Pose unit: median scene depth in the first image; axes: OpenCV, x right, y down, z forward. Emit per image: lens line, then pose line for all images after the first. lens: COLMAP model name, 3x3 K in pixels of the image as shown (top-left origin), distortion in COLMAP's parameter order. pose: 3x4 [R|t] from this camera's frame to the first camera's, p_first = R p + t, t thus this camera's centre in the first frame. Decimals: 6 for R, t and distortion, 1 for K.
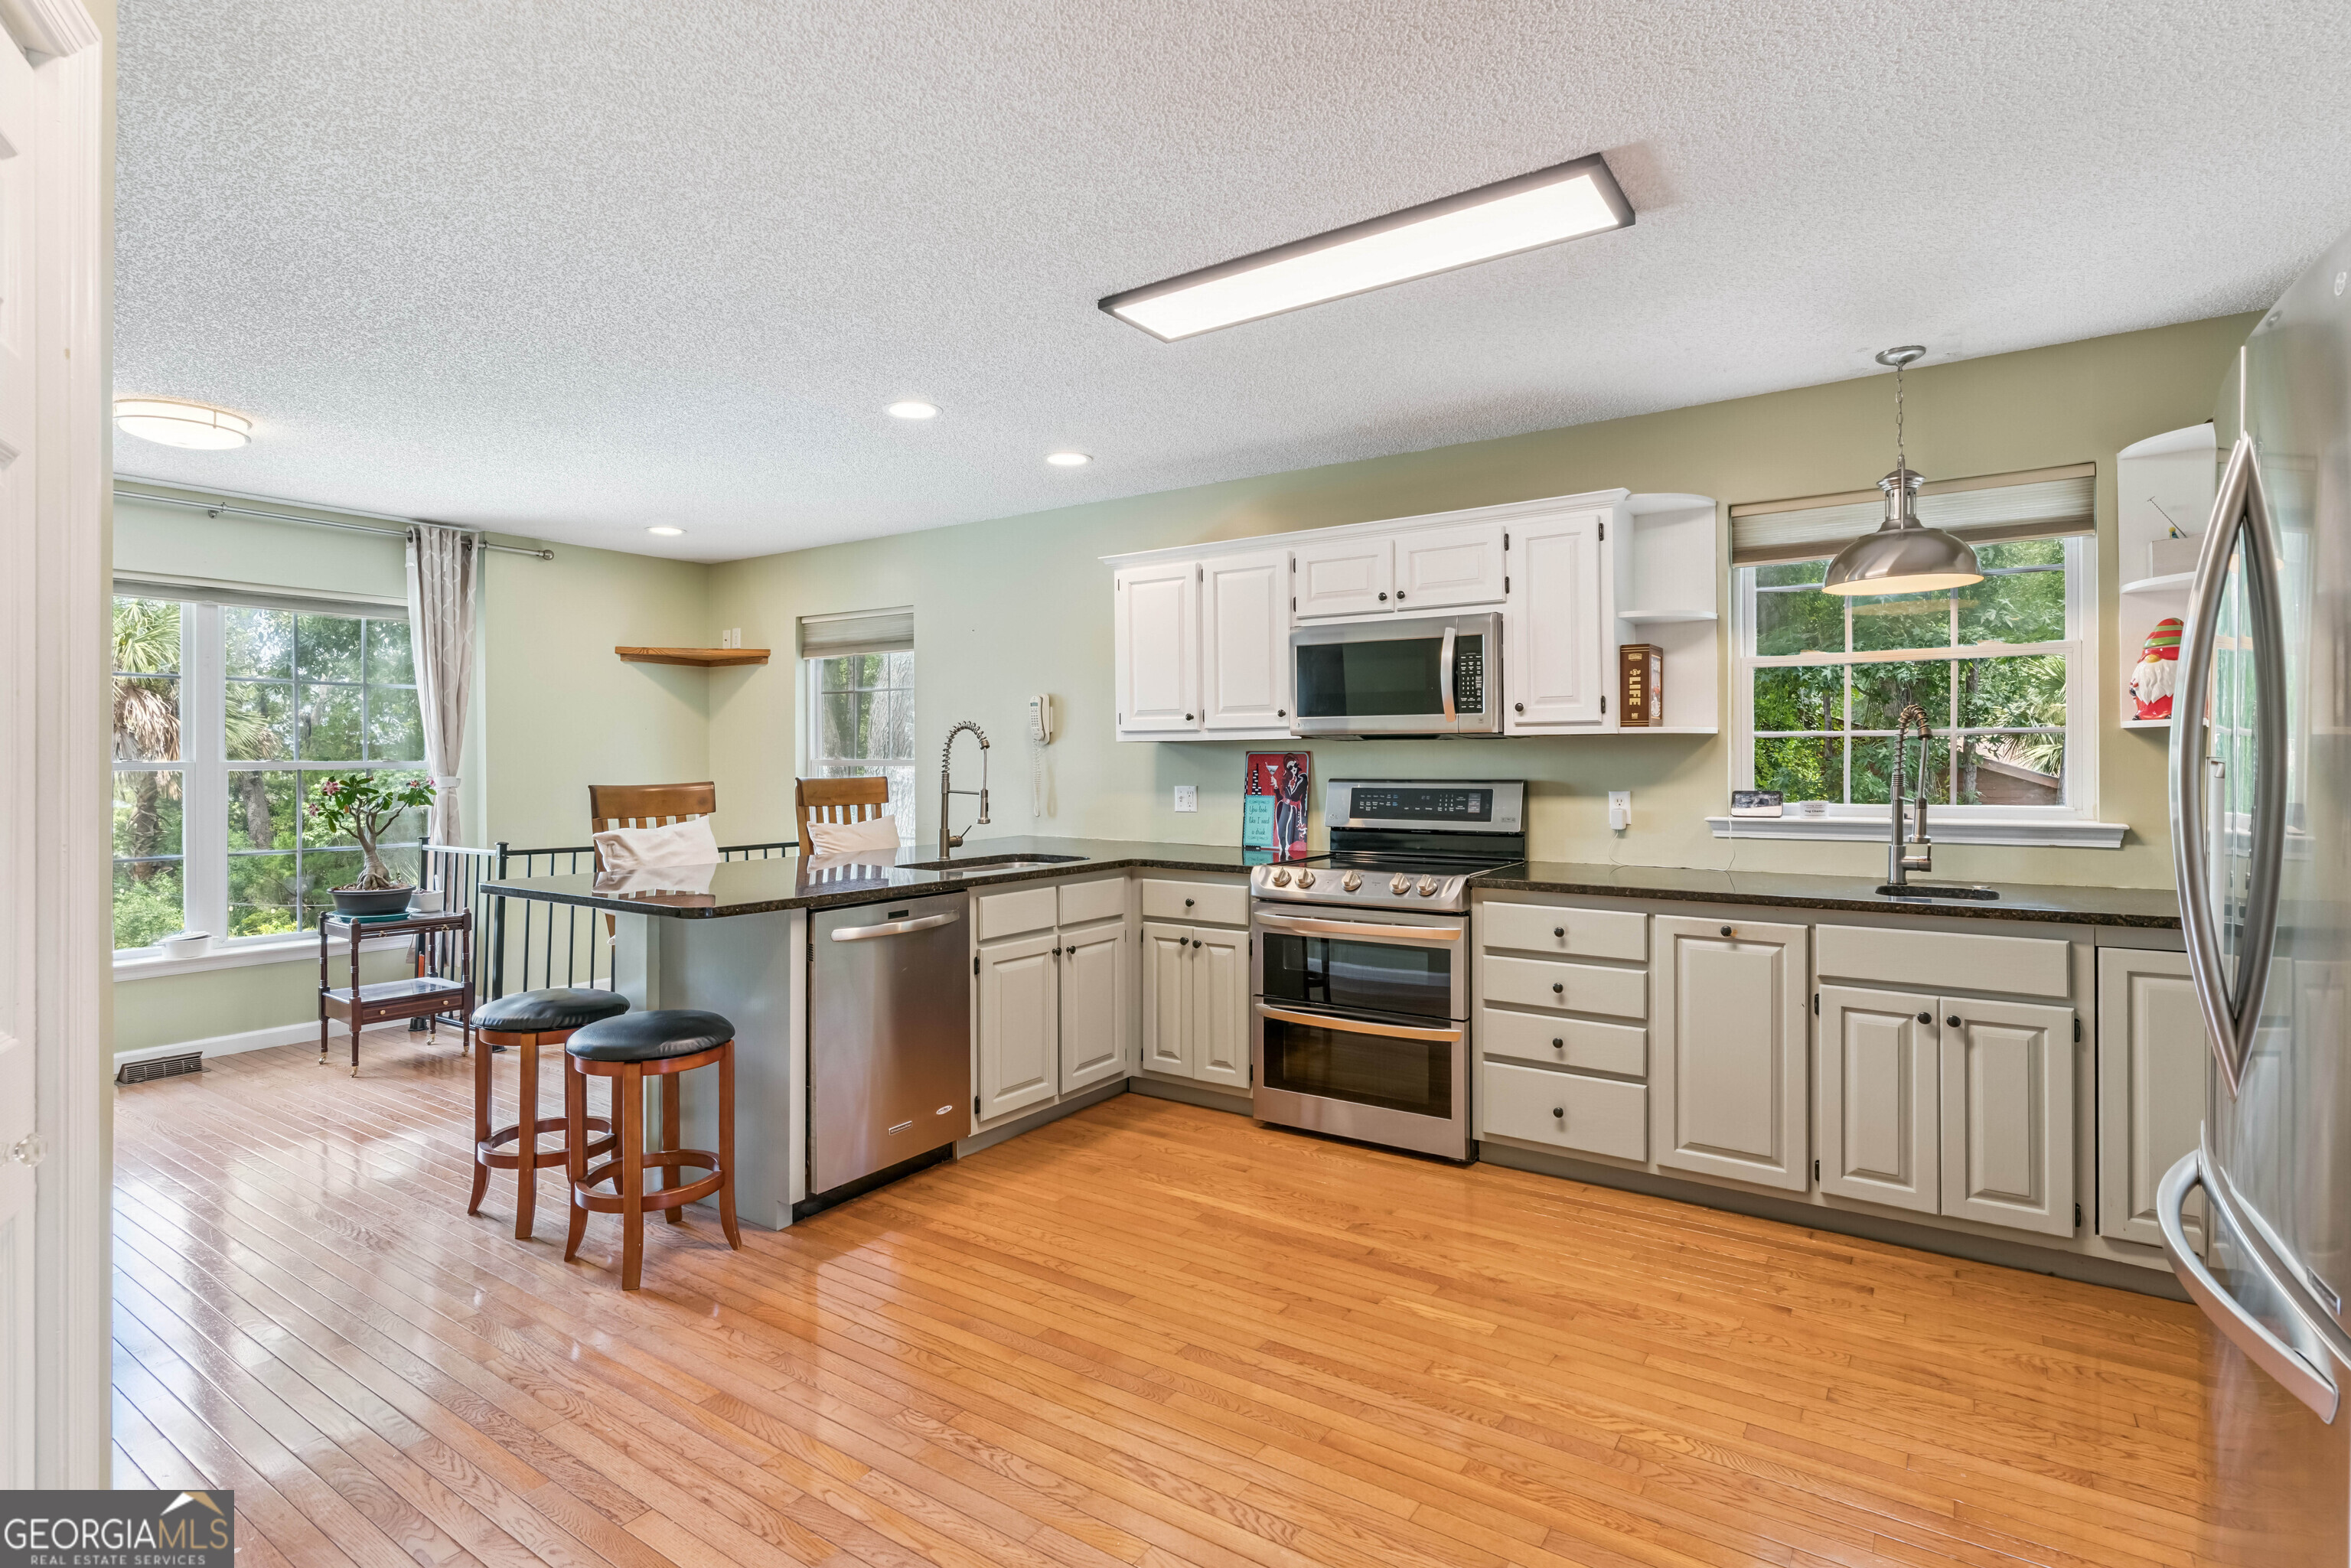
lens RADIAL K [[1193.2, 0, 1126.9], [0, 1193.2, 757.1], [0, 0, 1]] dist [-0.008059, 0.002865]
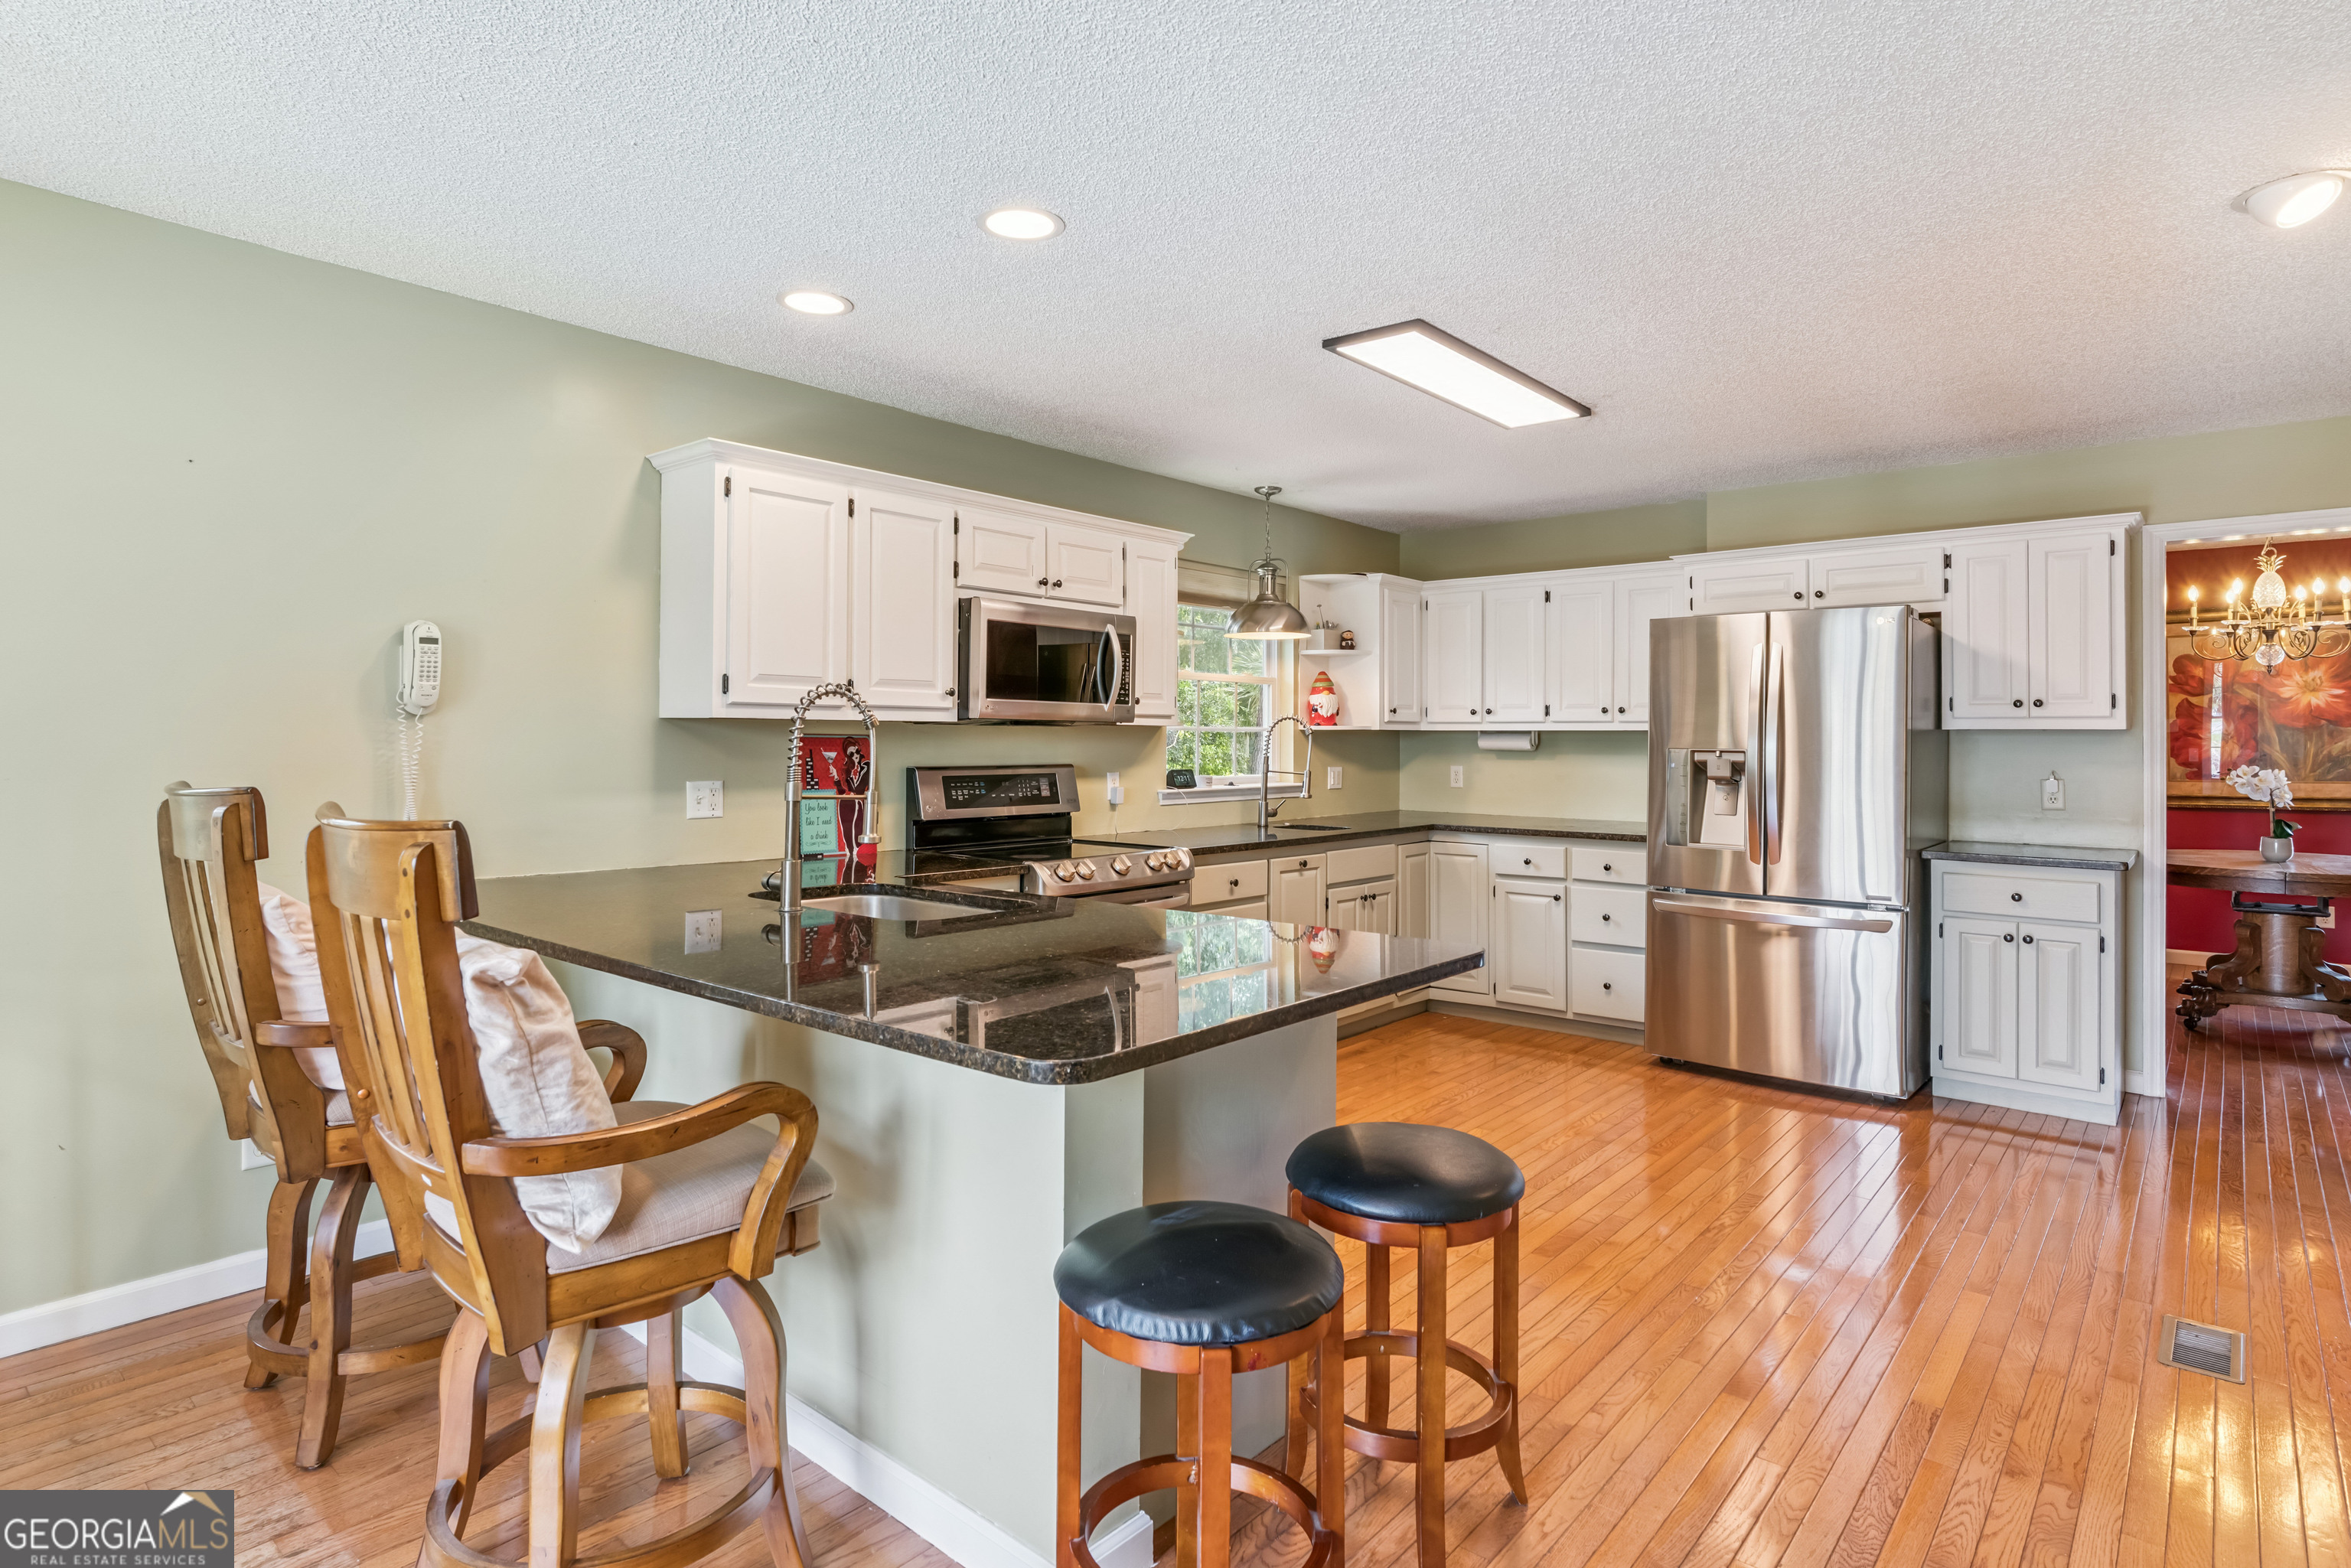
lens RADIAL K [[1234.0, 0, 1238.9], [0, 1234.0, 725.7], [0, 0, 1]] dist [-0.007138, 0.000392]
pose [[0.048125, 0.017560, 0.998687, -0.835918], [-0.007558, 0.999823, -0.017216, 0.001848], [-0.998813, -0.006720, 0.048249, 0.818642]]
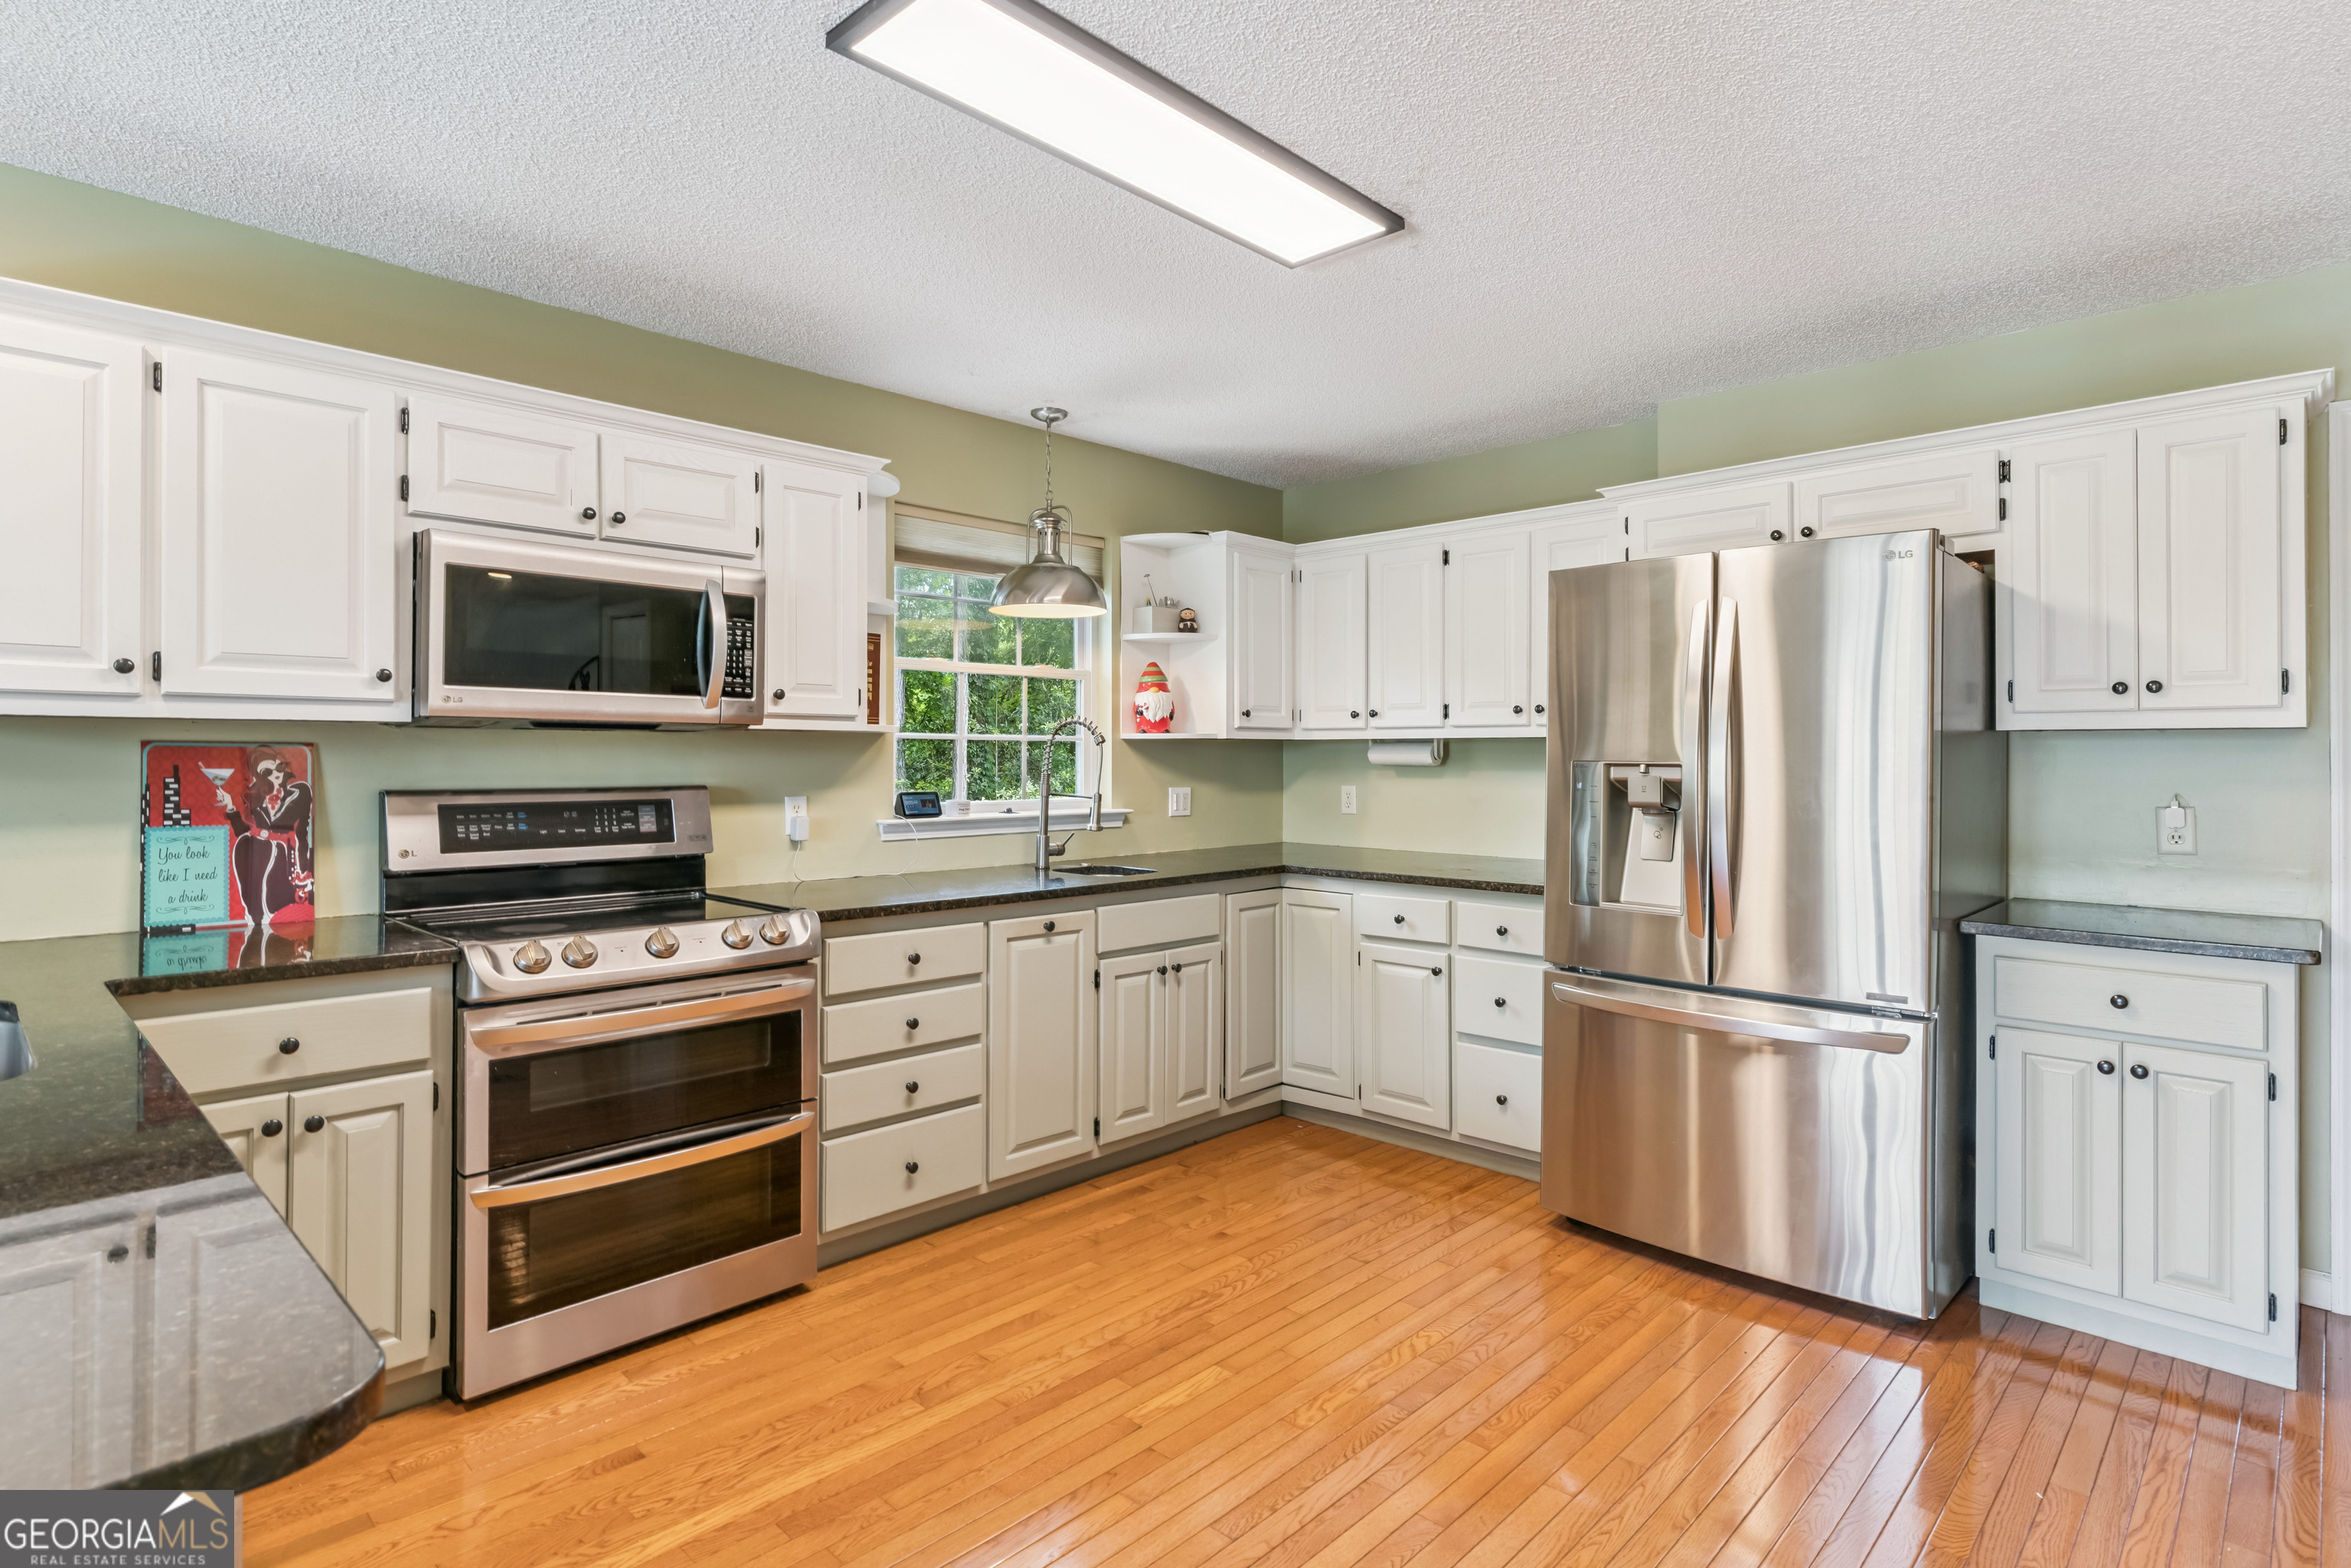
lens RADIAL K [[1193.2, 0, 1222.6], [0, 1193.2, 748.7], [0, 0, 1]] dist [-0.008059, 0.002865]
pose [[0.119915, 0.013494, 0.992692, -0.417387], [-0.004776, 0.999904, -0.013015, 0.003459], [-0.992773, -0.003180, 0.119968, 0.591528]]
